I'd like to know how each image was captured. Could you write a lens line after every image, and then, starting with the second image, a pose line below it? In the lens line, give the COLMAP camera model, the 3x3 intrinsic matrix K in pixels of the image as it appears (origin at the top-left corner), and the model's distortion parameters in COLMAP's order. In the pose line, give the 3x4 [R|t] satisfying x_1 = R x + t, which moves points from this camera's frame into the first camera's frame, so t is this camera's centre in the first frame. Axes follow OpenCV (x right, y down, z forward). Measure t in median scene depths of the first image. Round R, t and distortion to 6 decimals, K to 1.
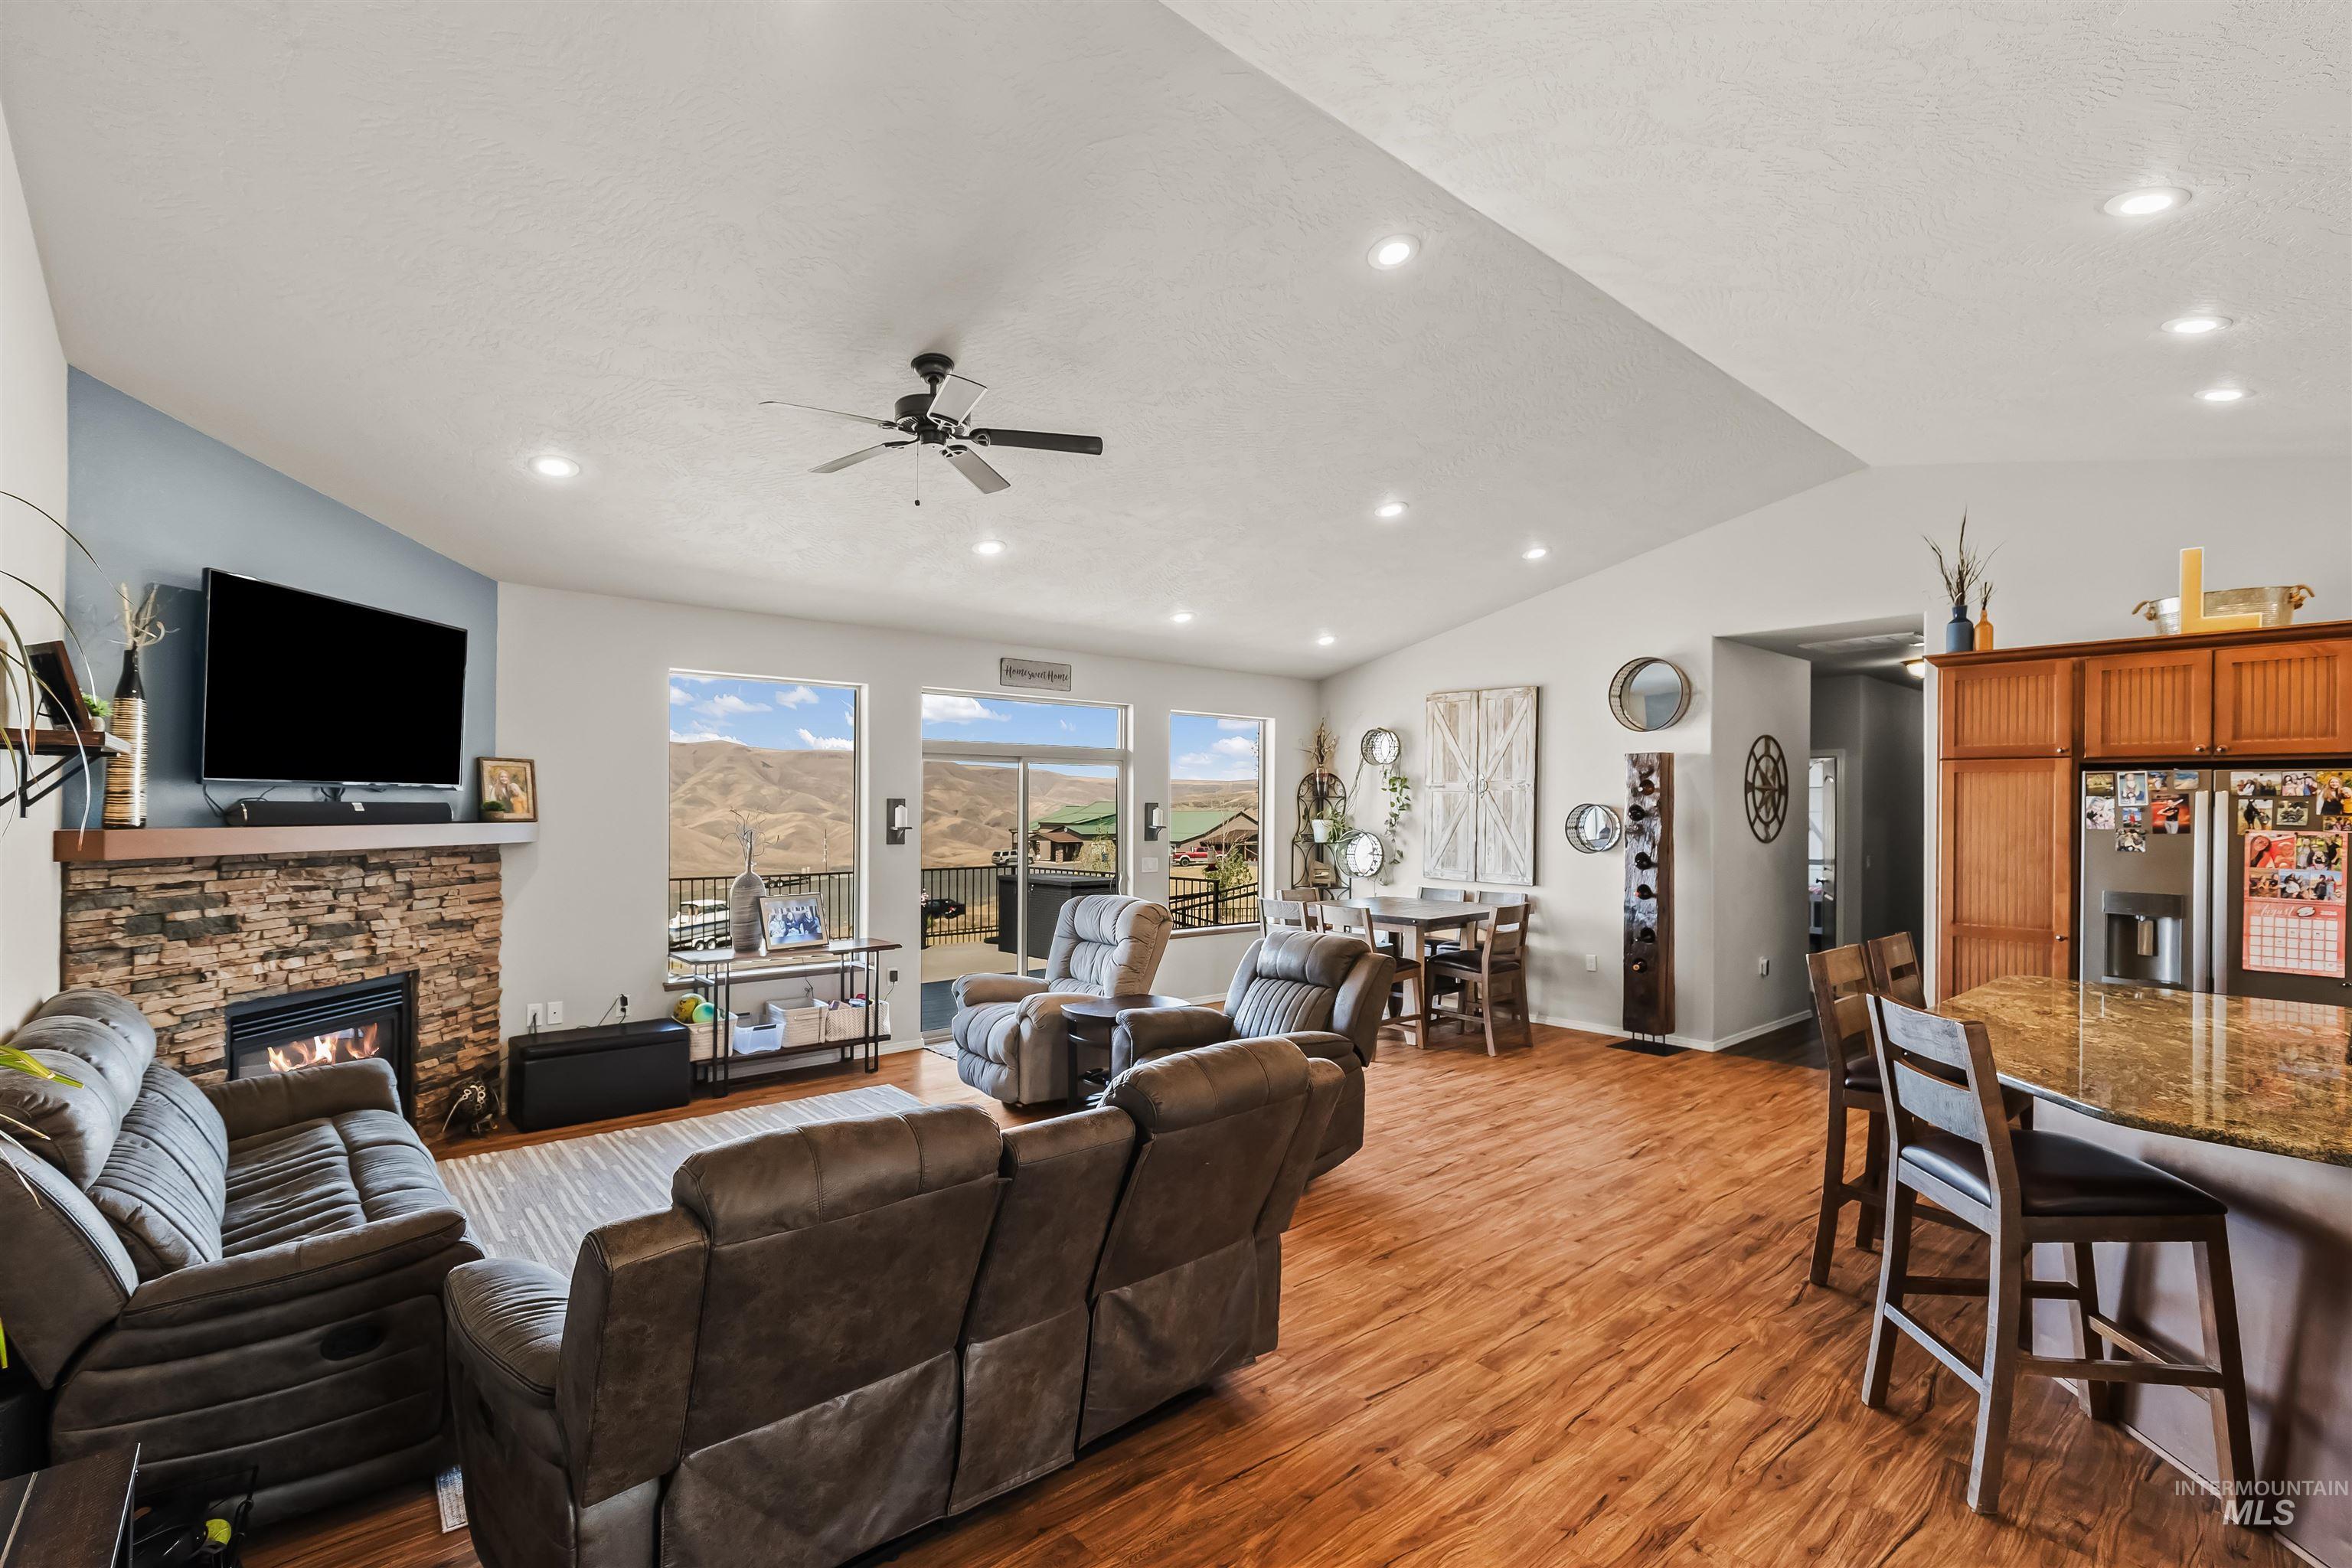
lens RADIAL K [[1080.2, 0, 1192.8], [0, 1080.2, 821.0], [0, 0, 1]] dist [-0.009407, 0.004691]
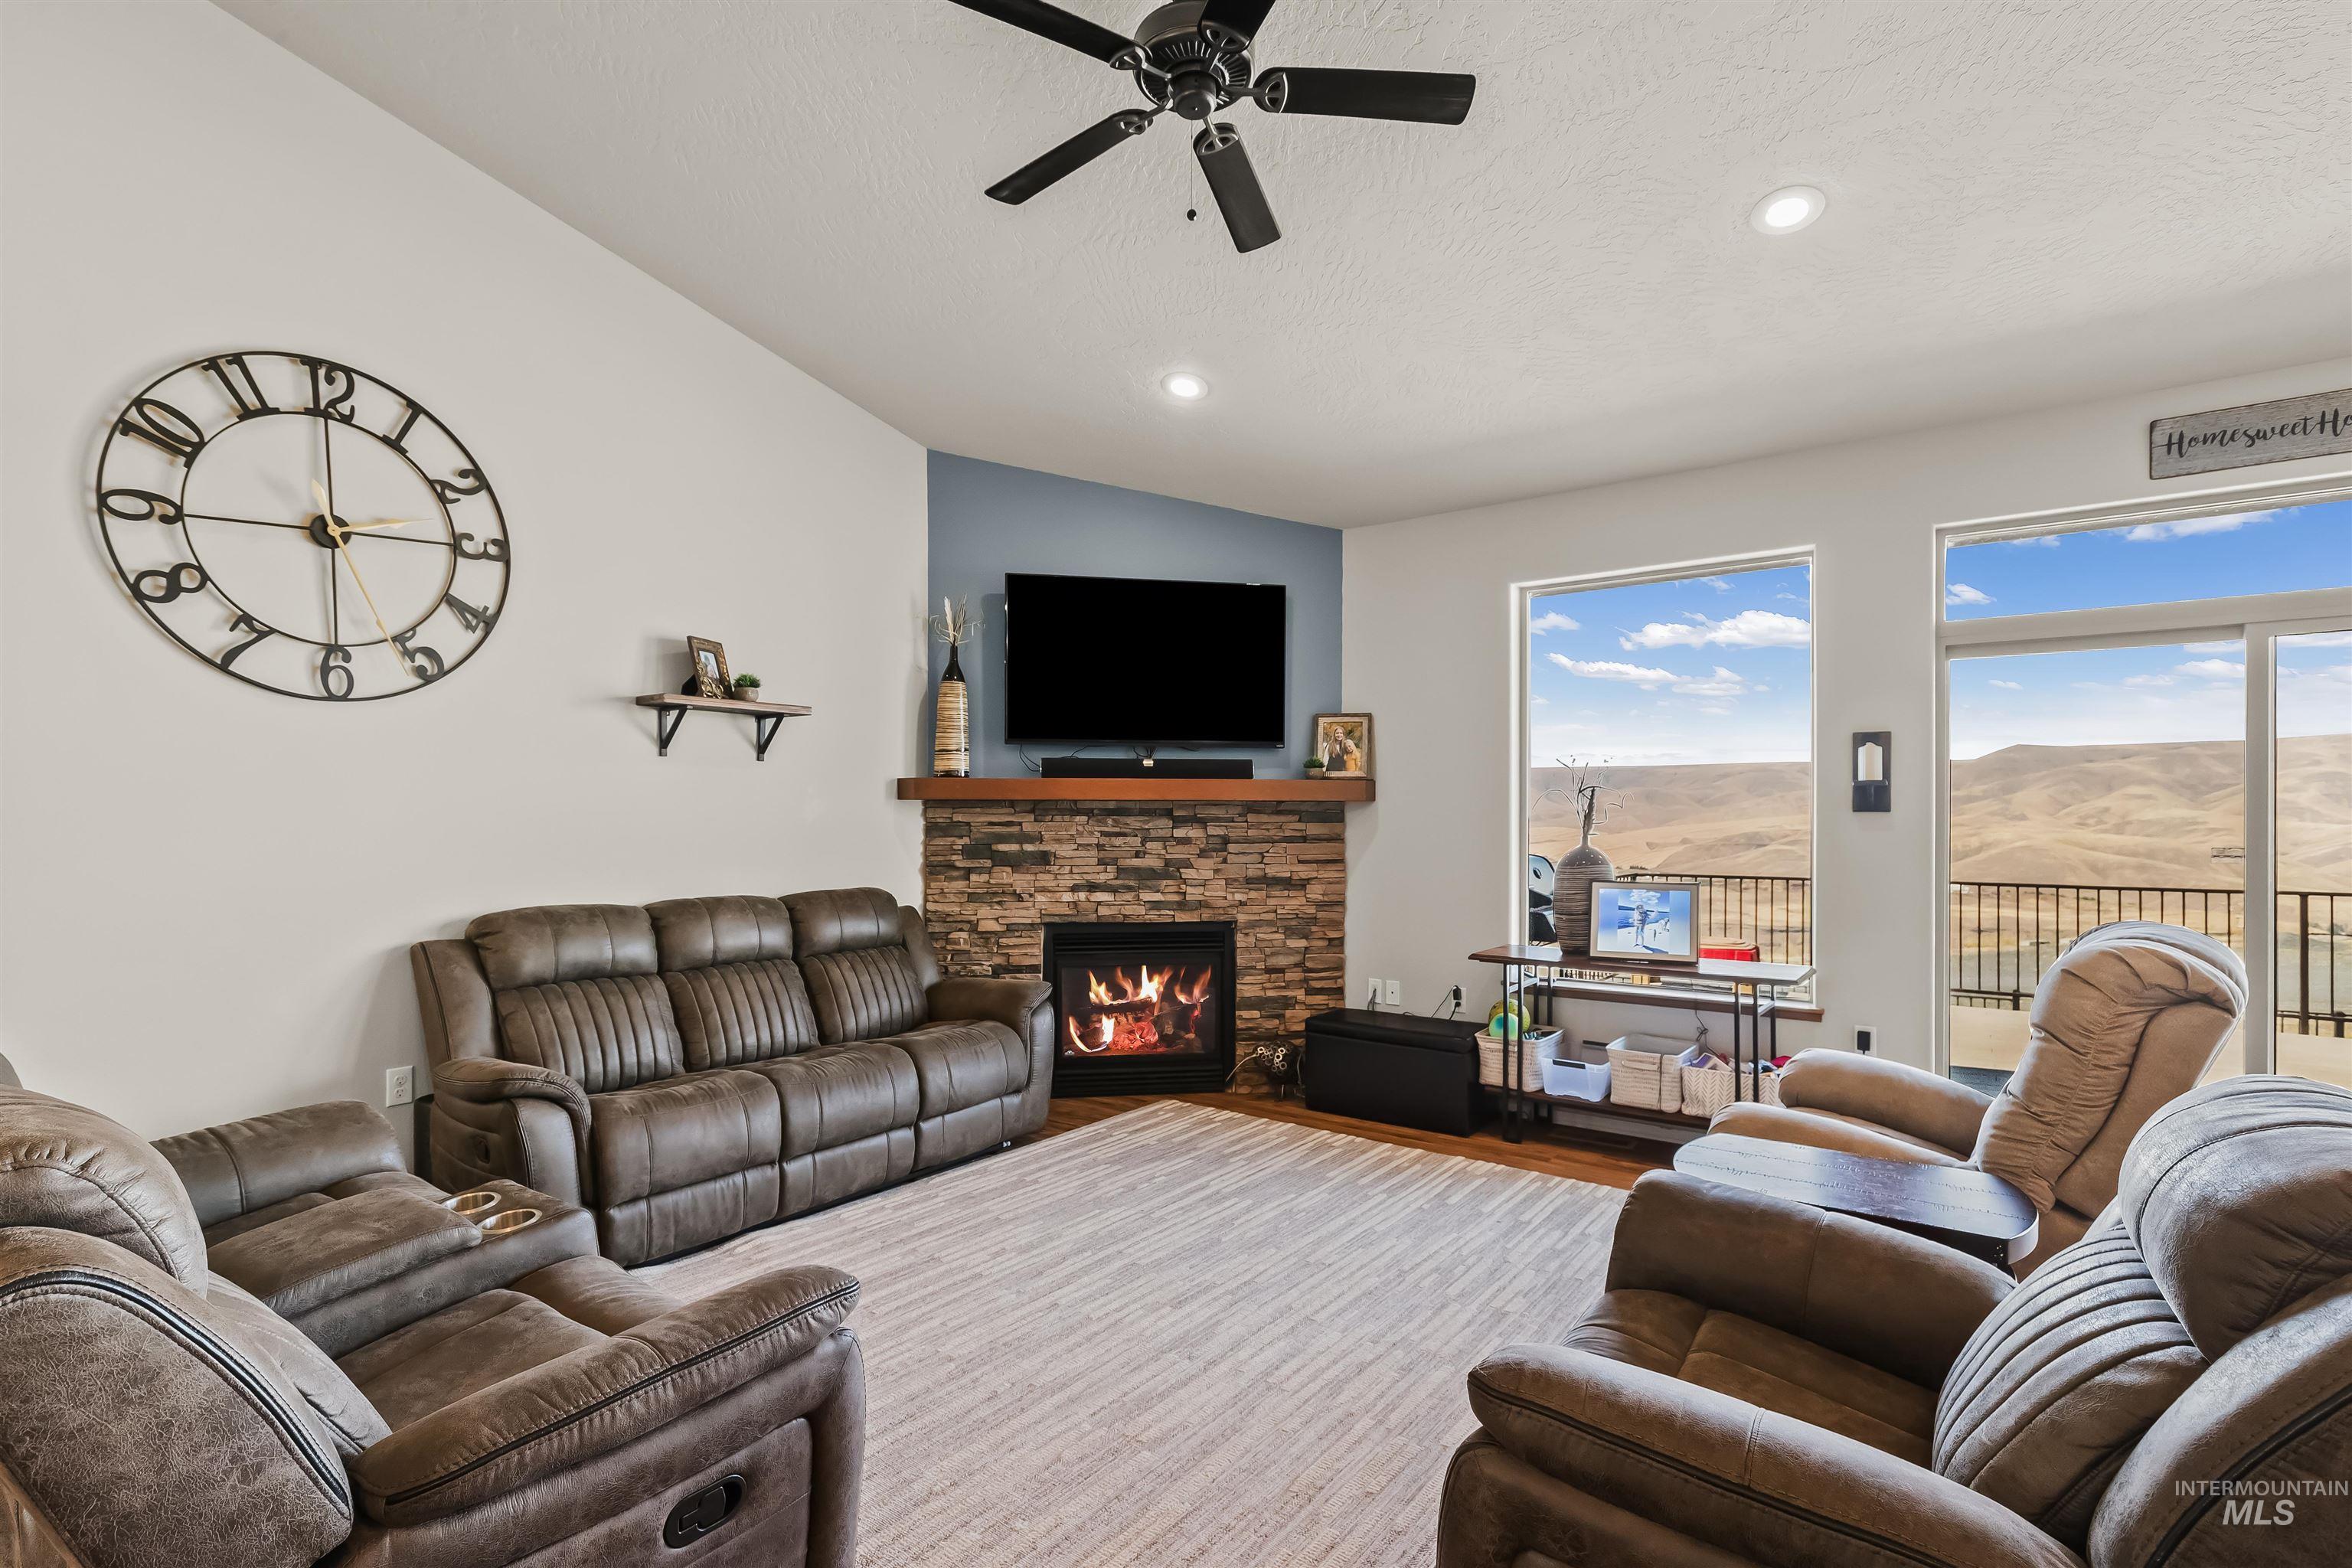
lens RADIAL K [[1080.2, 0, 1160.3], [0, 1080.2, 823.6], [0, 0, 1]] dist [-0.009407, 0.004691]
pose [[0.209618, -0.000024, -0.977783, 0.313331], [-0.010641, 0.999941, -0.002306, 0.051435], [0.977725, 0.010888, 0.209605, 0.774398]]
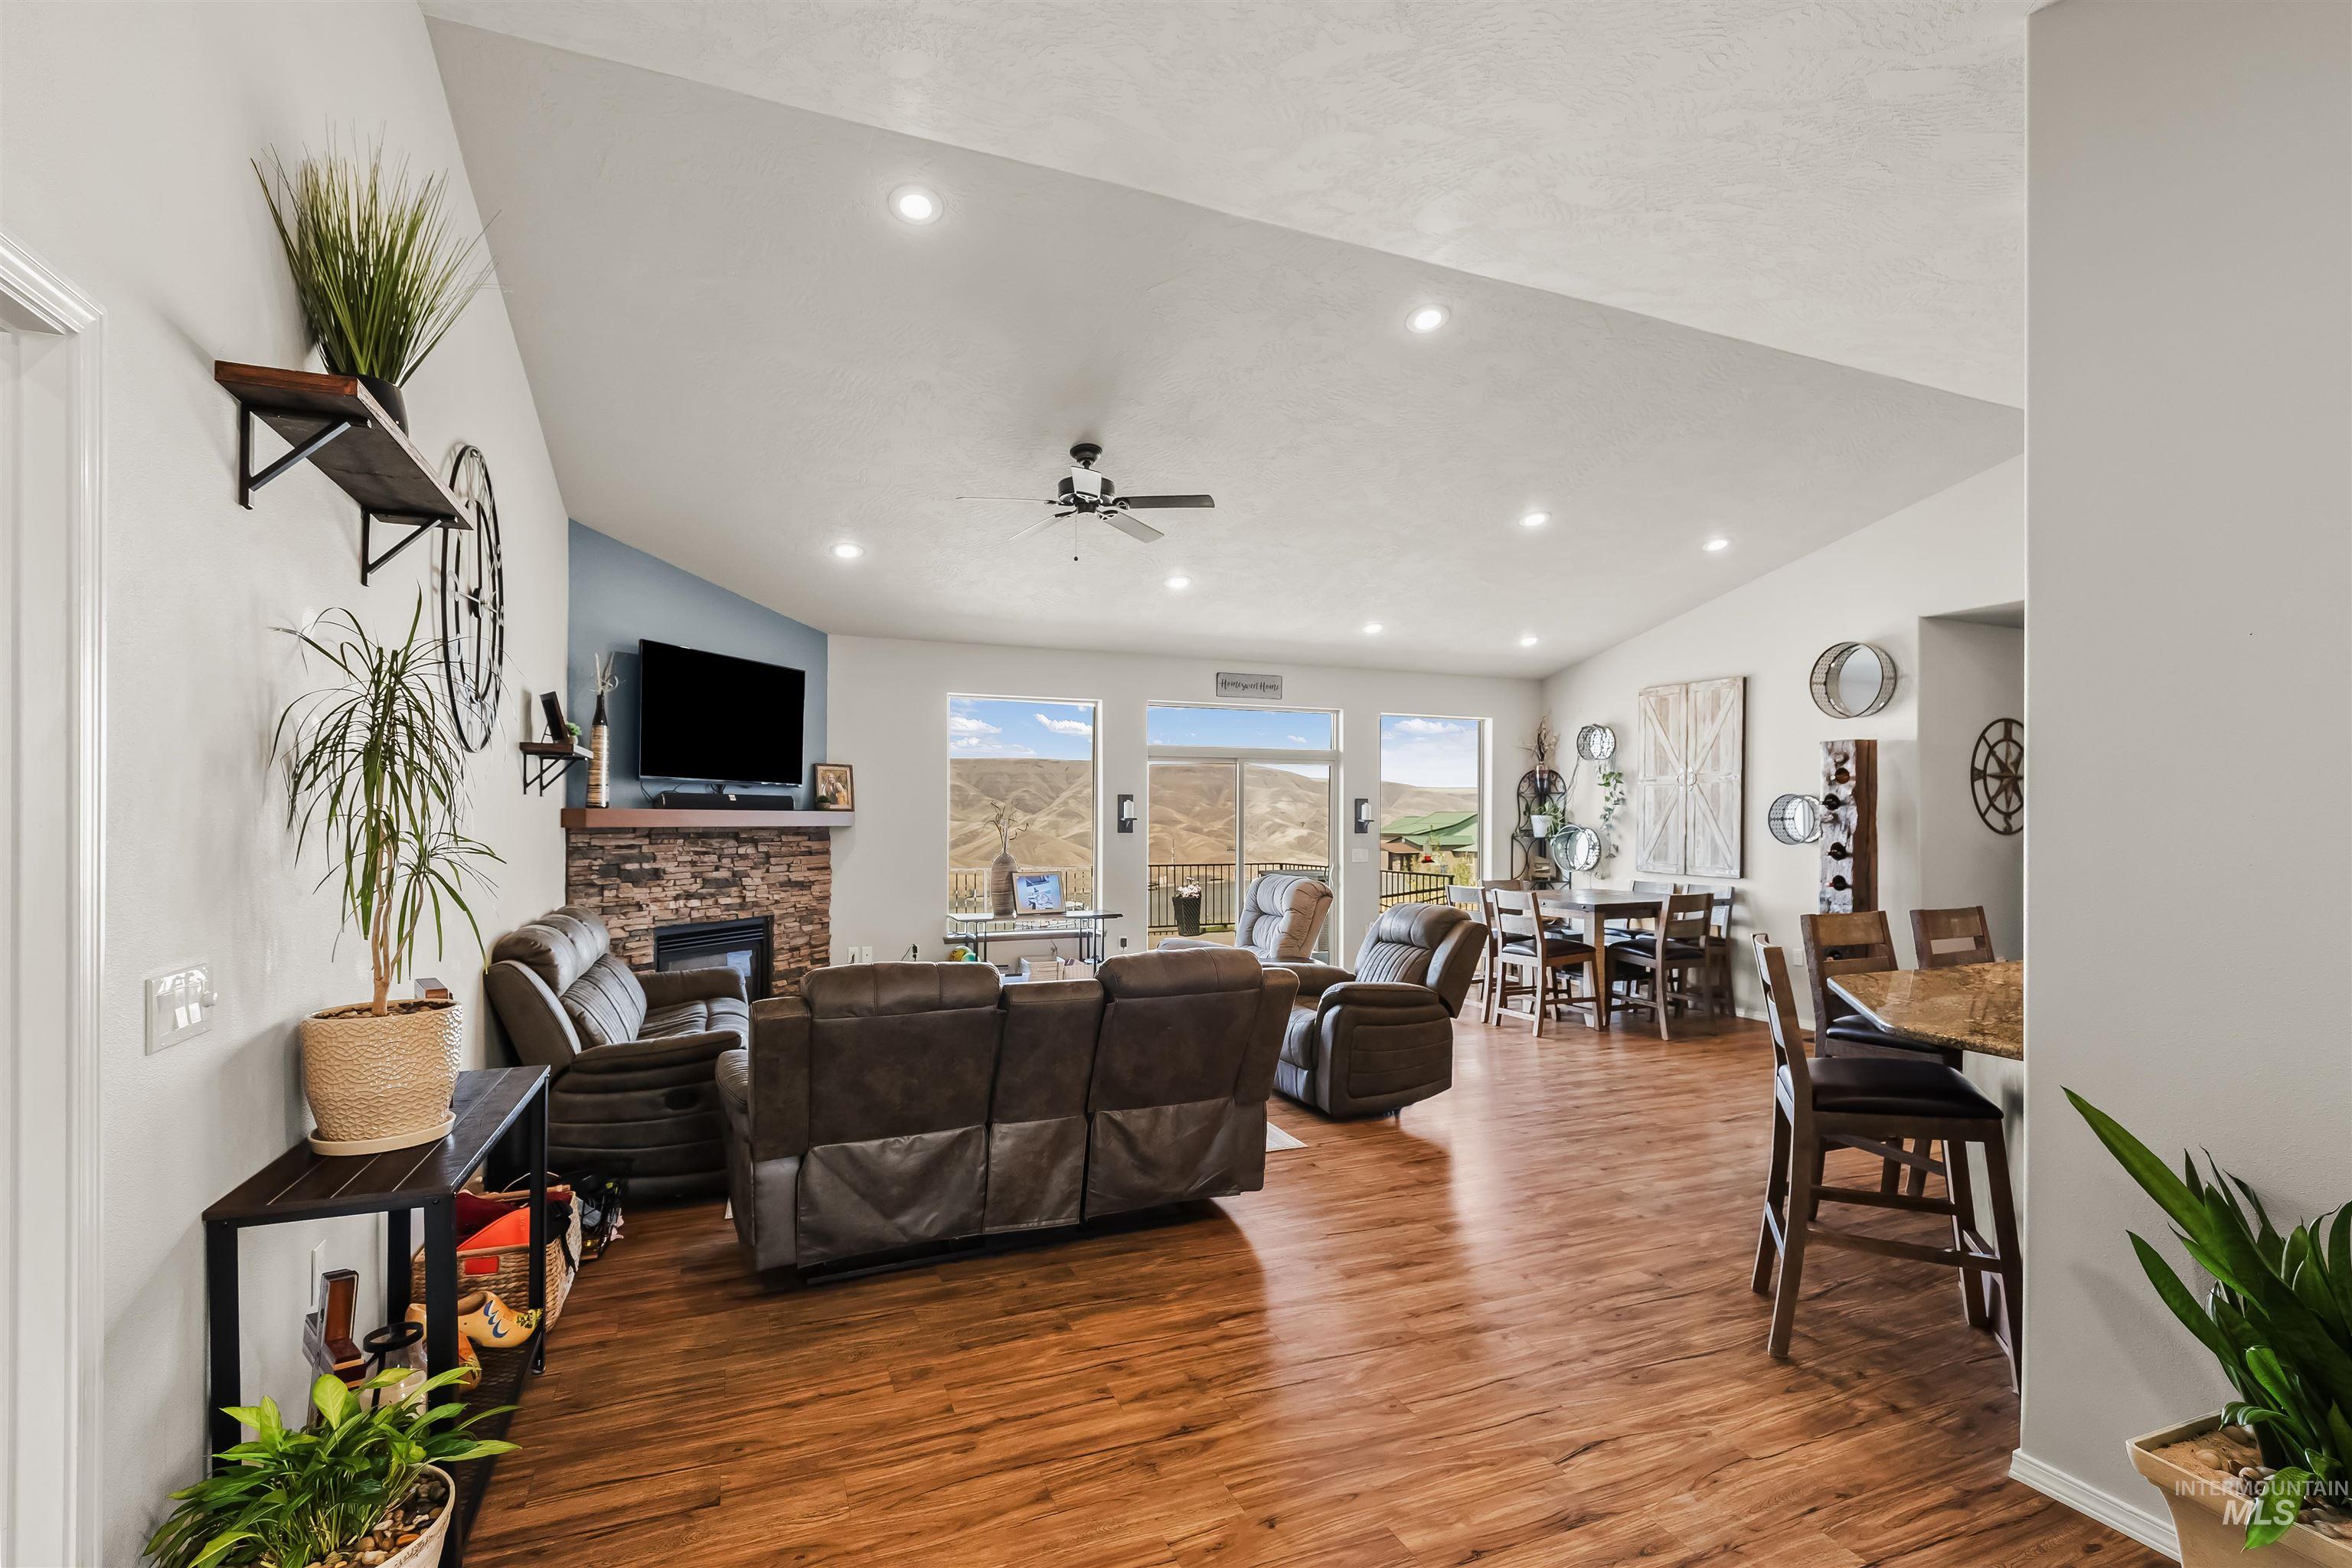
lens RADIAL K [[1080.2, 0, 1185.3], [0, 1080.2, 843.9], [0, 0, 1]] dist [-0.009407, 0.004691]
pose [[0.948549, 0.004517, -0.316598, 0.258613], [-0.001138, 0.999940, 0.010858, 0.032237], [0.316628, -0.009939, 0.948498, -0.180837]]
